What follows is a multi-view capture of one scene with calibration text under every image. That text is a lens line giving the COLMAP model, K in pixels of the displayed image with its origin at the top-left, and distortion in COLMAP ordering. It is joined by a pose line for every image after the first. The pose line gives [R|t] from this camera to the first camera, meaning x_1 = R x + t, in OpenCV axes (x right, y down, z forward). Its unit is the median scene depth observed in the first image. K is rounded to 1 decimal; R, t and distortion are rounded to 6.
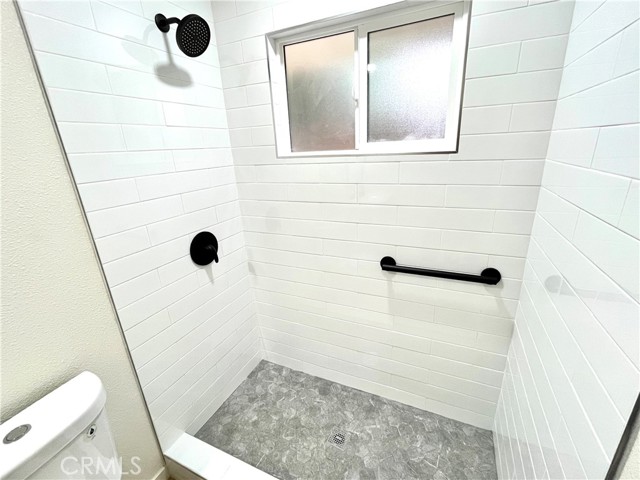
lens RADIAL K [[282.7, 0, 319.9], [0, 282.7, 239.8], [0, 0, 1]] dist [-0.007207, 0.000597]
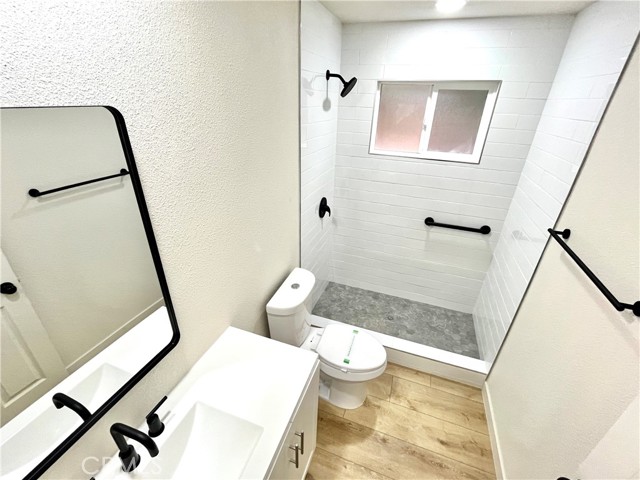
lens RADIAL K [[282.7, 0, 319.5], [0, 282.7, 240.3], [0, 0, 1]] dist [-0.007207, 0.000597]
pose [[0.993968, 0.035788, 0.103669, -0.585070], [-0.050337, 0.988684, 0.141318, -0.012787], [-0.097439, -0.145684, 0.984521, -0.648087]]
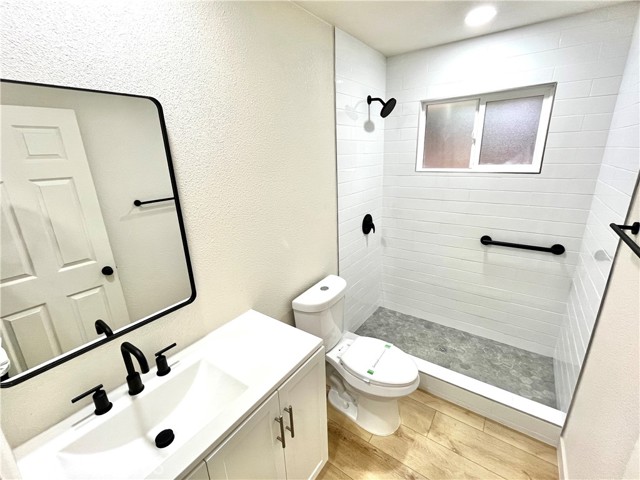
lens RADIAL K [[282.7, 0, 319.1], [0, 282.7, 239.7], [0, 0, 1]] dist [-0.007207, 0.000597]
pose [[0.980165, 0.072329, -0.184513, -0.367718], [-0.074620, 0.997197, -0.005496, 0.152184], [0.183598, 0.019156, 0.982815, -0.697125]]
